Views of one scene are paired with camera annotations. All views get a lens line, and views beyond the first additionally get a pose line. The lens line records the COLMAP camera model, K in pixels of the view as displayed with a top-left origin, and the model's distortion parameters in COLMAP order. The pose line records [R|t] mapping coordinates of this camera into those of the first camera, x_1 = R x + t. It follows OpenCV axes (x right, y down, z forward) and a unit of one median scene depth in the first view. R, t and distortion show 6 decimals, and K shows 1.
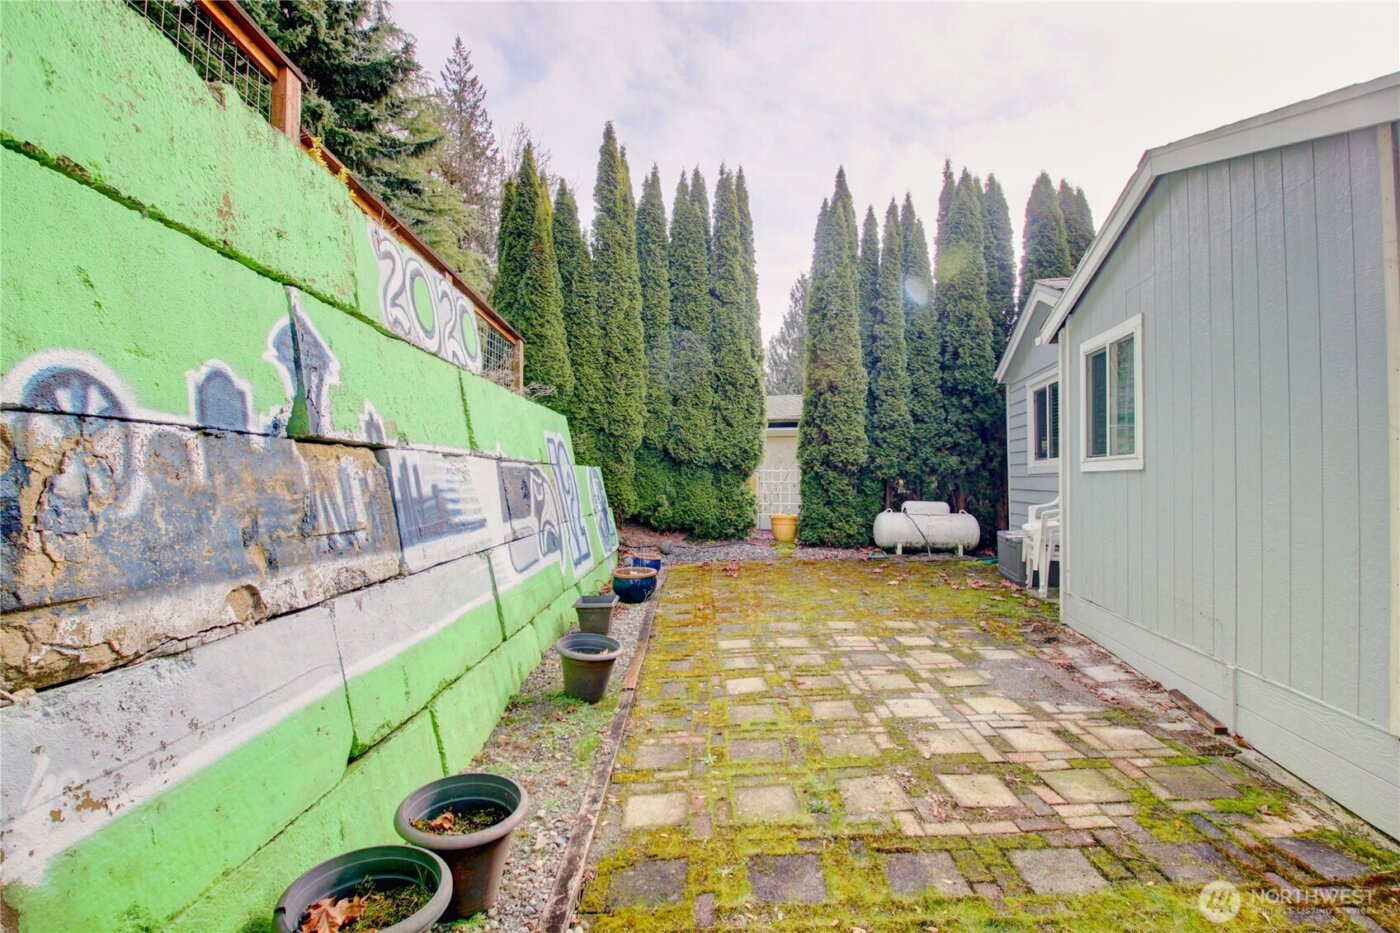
lens RADIAL K [[646.8, 0, 692.6], [0, 646.8, 475.7], [0, 0, 1]] dist [0.025637, -0.037132]
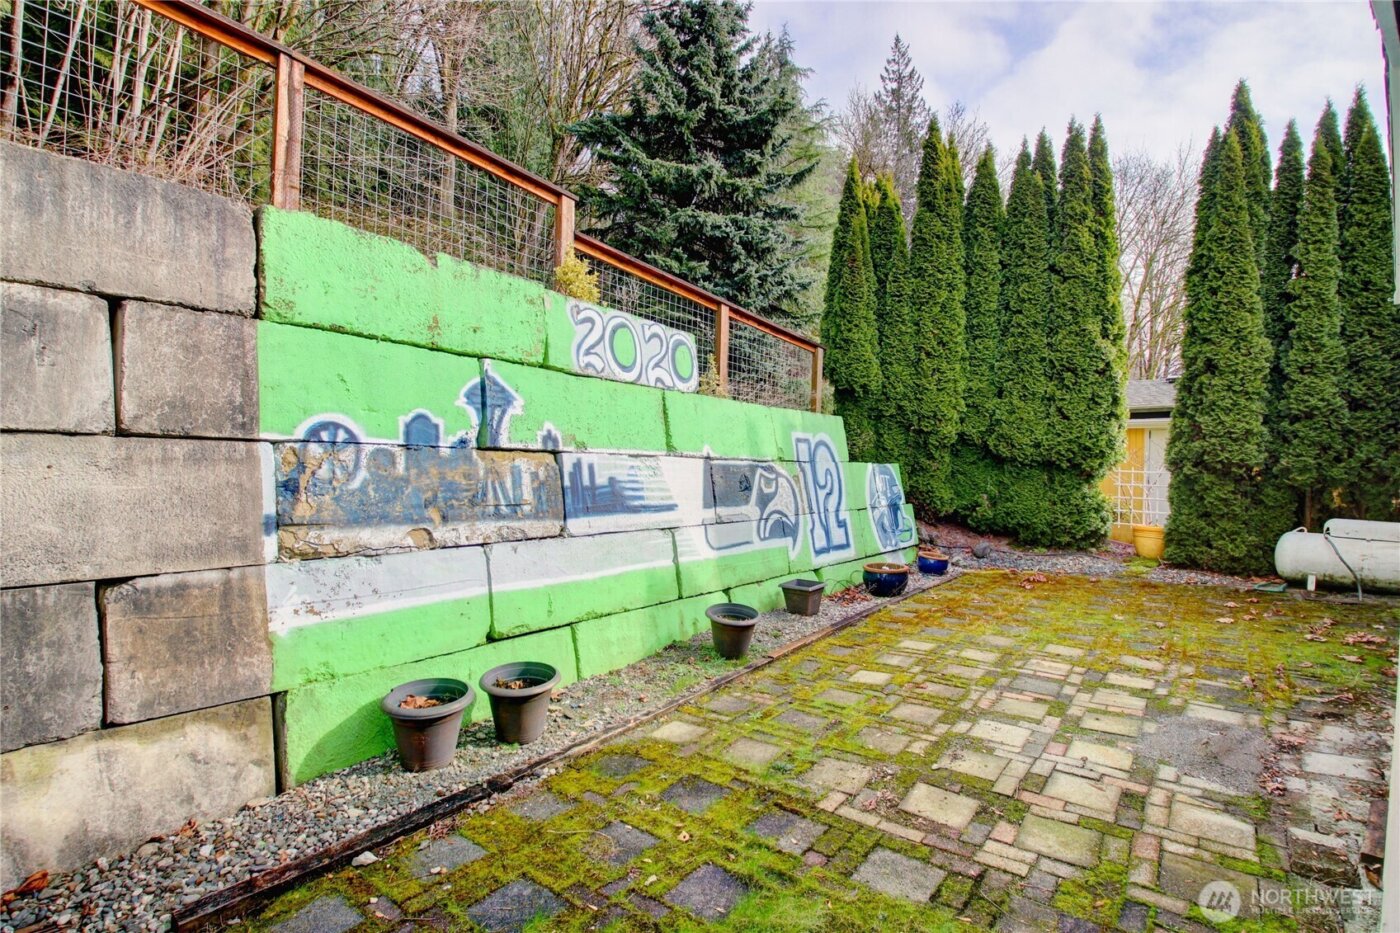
lens RADIAL K [[646.8, 0, 692.6], [0, 646.8, 475.7], [0, 0, 1]] dist [0.025637, -0.037132]
pose [[0.787976, 0.029935, -0.614978, 0.217738], [-0.021866, 0.999548, 0.020638, -0.008035], [0.615318, -0.002815, 0.788274, -0.001734]]
